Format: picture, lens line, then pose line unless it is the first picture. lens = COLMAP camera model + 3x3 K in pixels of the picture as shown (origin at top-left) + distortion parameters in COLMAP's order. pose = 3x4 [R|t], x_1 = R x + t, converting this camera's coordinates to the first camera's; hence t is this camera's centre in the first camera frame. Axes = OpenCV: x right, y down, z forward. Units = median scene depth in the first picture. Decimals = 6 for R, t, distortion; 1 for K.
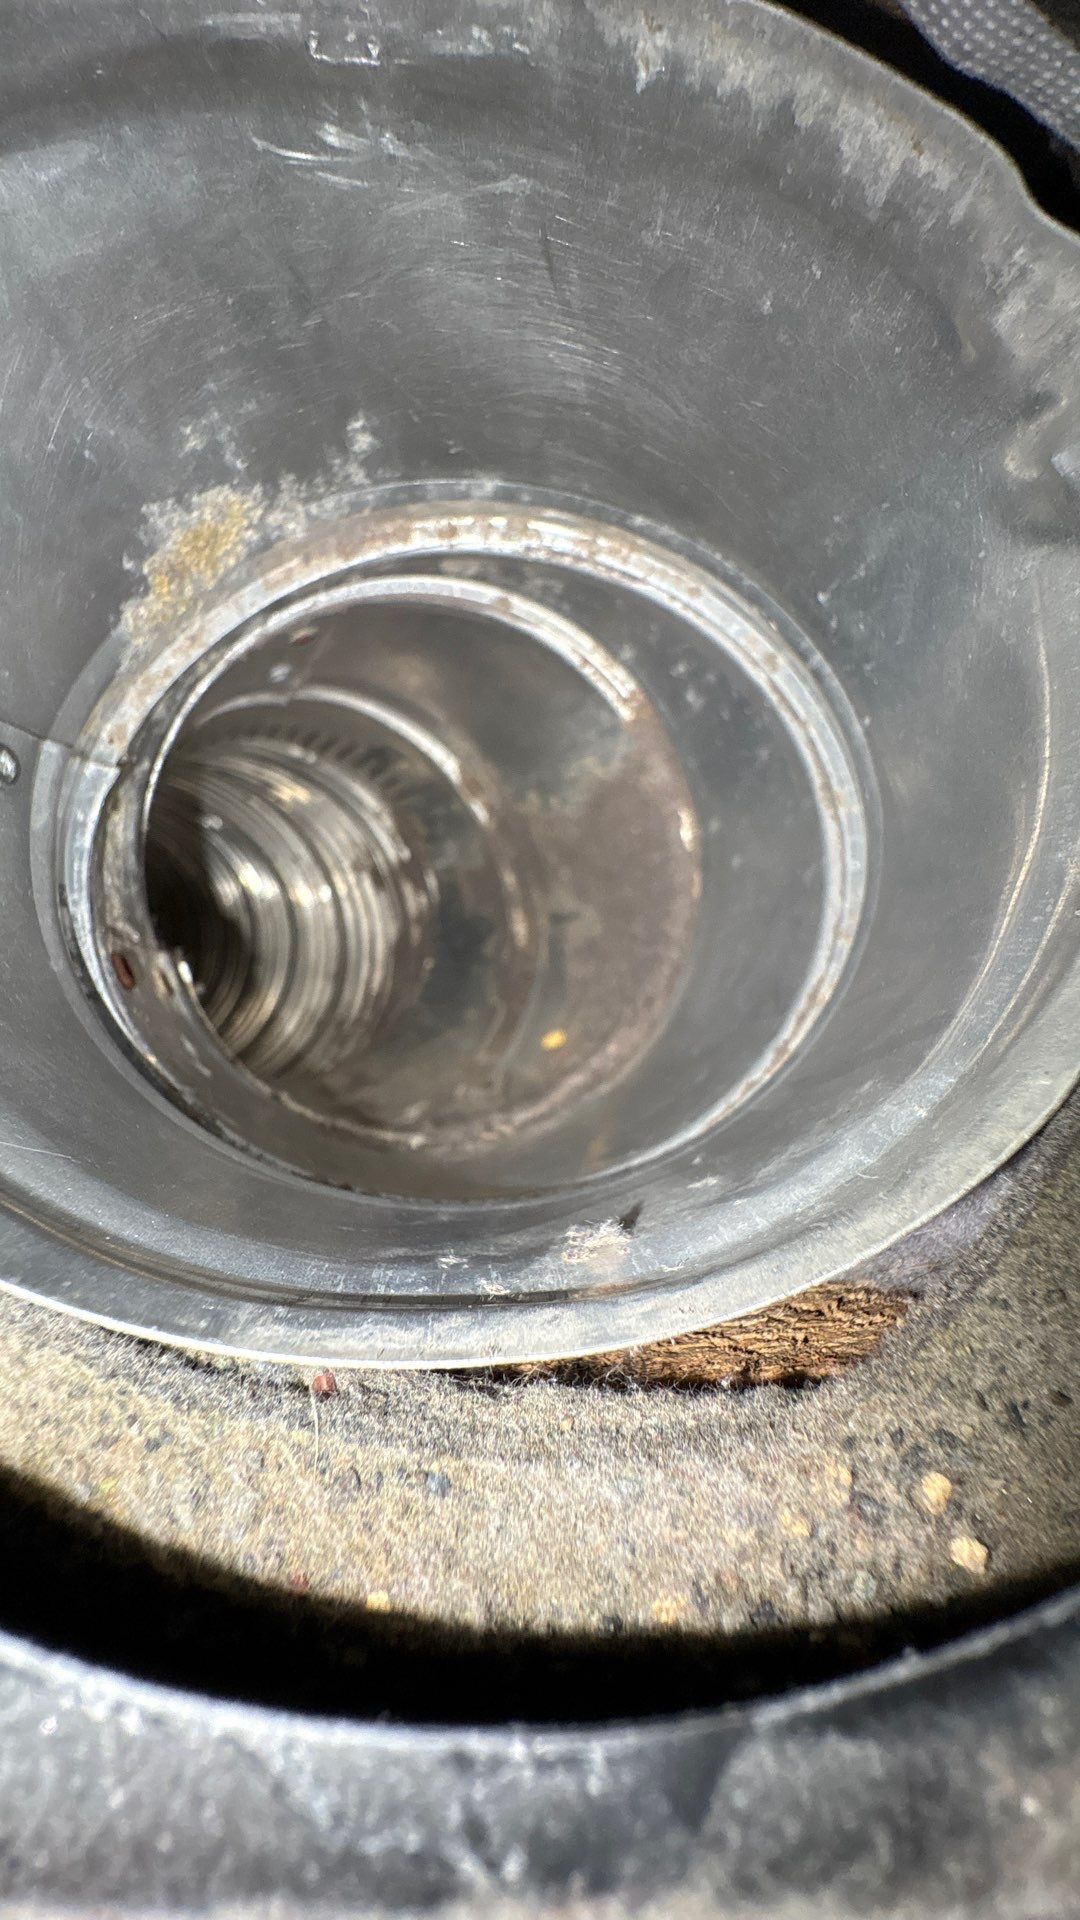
lens RADIAL K [[752.1, 0, 545.2], [0, 752.1, 956.2], [0, 0, 1]] dist [-0.001579, -0.000185]
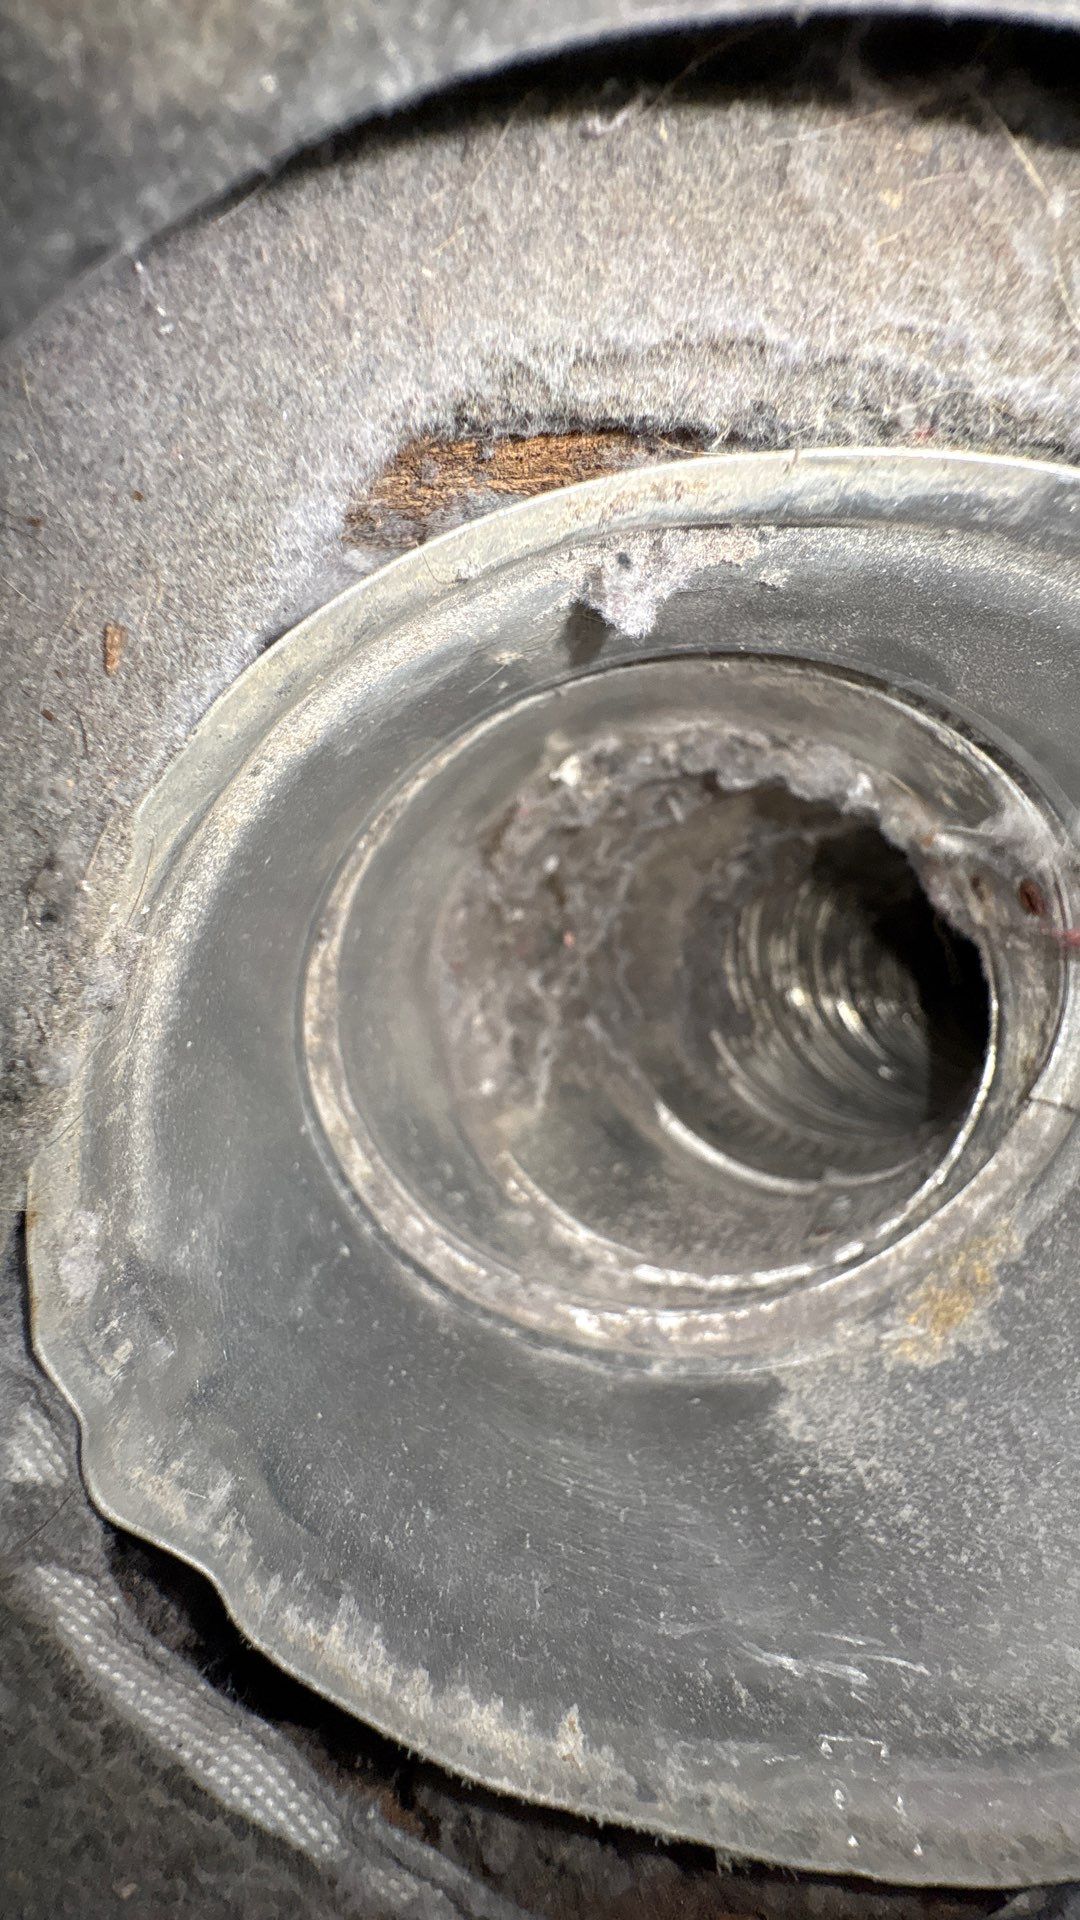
lens RADIAL K [[752.1, 0, 545.2], [0, 752.1, 956.2], [0, 0, 1]] dist [-0.001579, -0.000185]
pose [[-0.999822, -0.016863, -0.008412, 0.148014], [0.017001, -0.999716, -0.016689, -0.074779], [-0.008128, -0.016829, 0.999825, -0.018241]]
